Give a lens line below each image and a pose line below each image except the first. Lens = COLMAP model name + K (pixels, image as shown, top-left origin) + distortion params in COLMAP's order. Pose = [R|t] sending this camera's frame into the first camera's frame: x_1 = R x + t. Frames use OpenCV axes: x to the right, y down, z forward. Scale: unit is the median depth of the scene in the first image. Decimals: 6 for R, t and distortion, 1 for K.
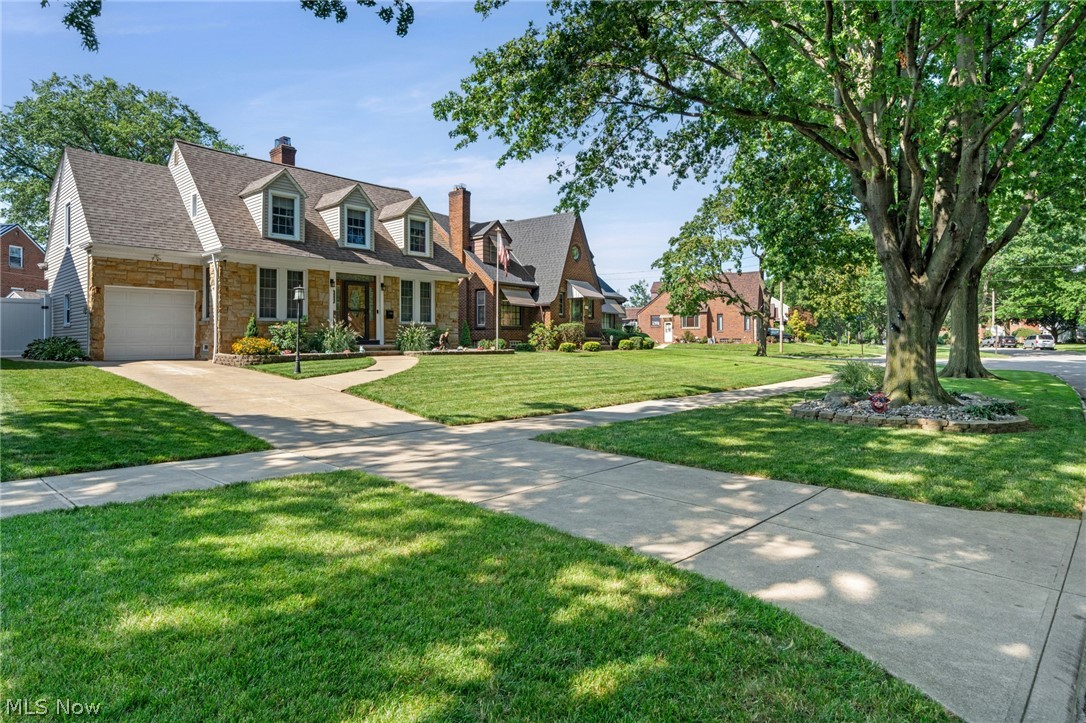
lens RADIAL K [[602.8, 0, 555.0], [0, 602.8, 341.4], [0, 0, 1]] dist [0.034351, 0.001175]
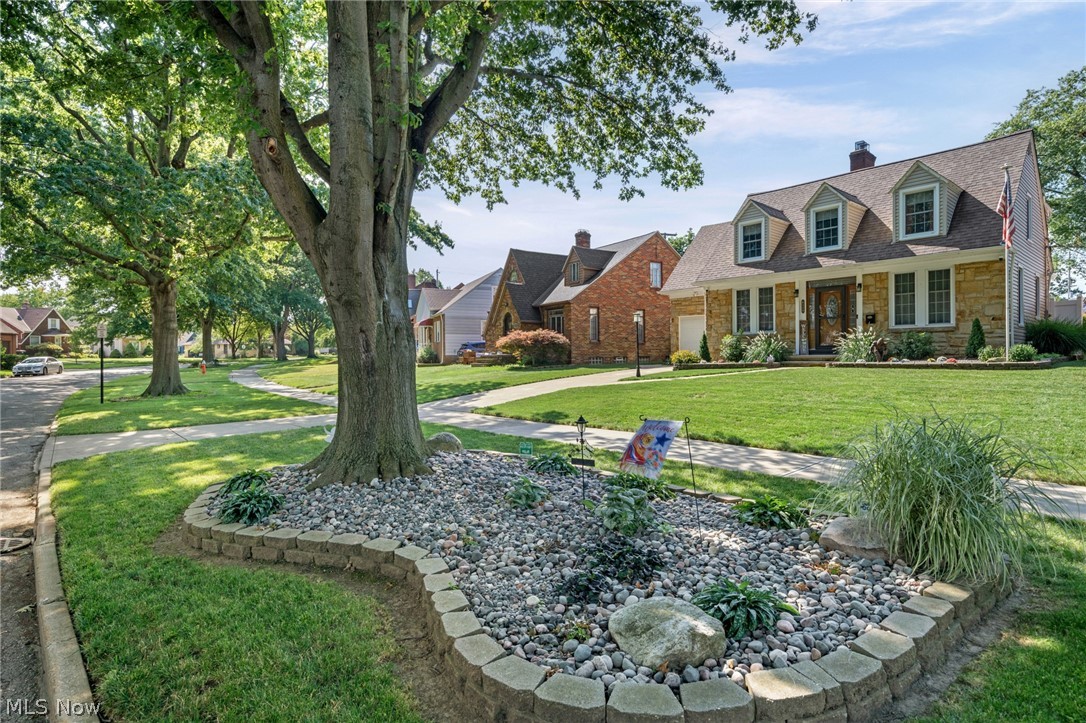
lens RADIAL K [[587.7, 0, 543.8], [0, 587.7, 361.0], [0, 0, 1]] dist [0.006080, 0.001176]
pose [[-0.058660, 0.008440, -0.998242, 0.580321], [0.017660, 0.999817, 0.007416, -0.000190], [0.998122, -0.017194, -0.058799, 0.597623]]
